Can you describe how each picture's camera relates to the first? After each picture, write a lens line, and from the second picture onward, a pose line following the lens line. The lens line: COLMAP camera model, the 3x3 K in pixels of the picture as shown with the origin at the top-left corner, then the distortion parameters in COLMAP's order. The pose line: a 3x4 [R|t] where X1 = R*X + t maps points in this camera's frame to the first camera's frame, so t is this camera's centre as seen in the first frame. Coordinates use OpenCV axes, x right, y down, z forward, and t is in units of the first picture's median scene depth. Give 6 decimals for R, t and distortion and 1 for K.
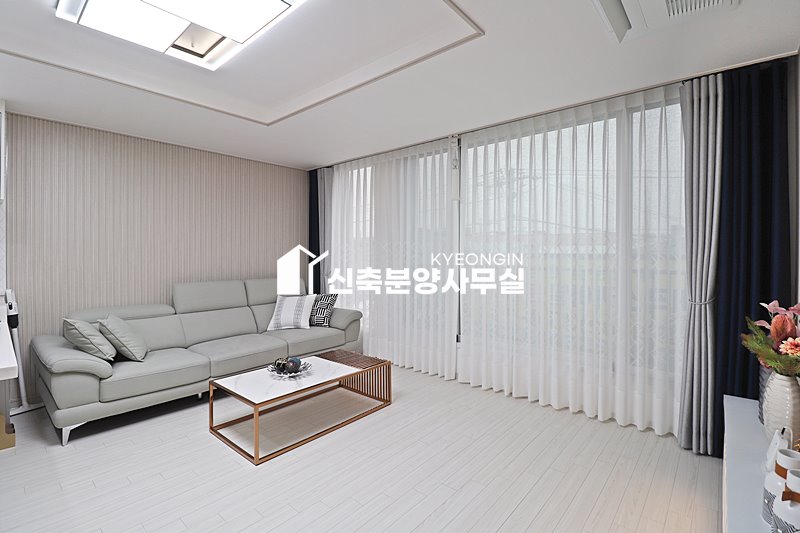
lens RADIAL K [[369.0, 0, 397.8], [0, 369.0, 263.1], [0, 0, 1]] dist [-0.002478, -0.011562]
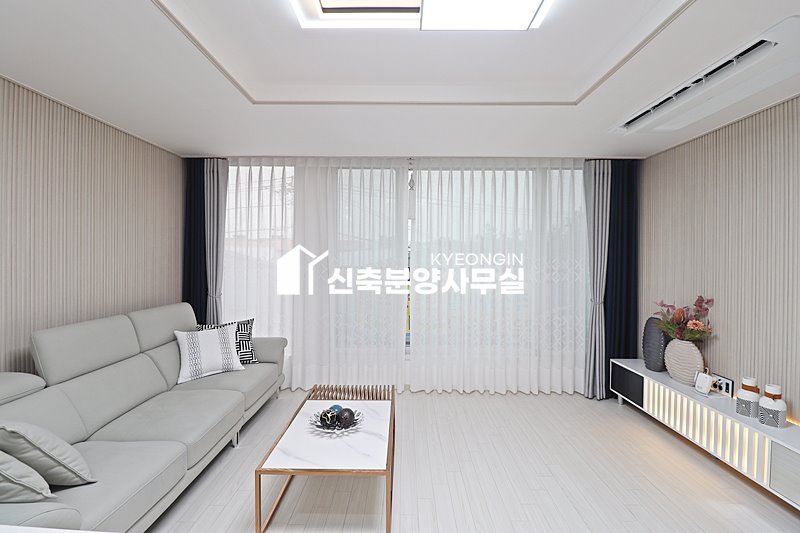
lens RADIAL K [[369.0, 0, 400.2], [0, 369.0, 261.3], [0, 0, 1]] dist [-0.002478, -0.011562]
pose [[0.762012, 0.000891, 0.647562, -0.539443], [0.014316, 0.999731, -0.018222, -0.031110], [-0.647405, 0.023156, 0.761794, 0.217106]]
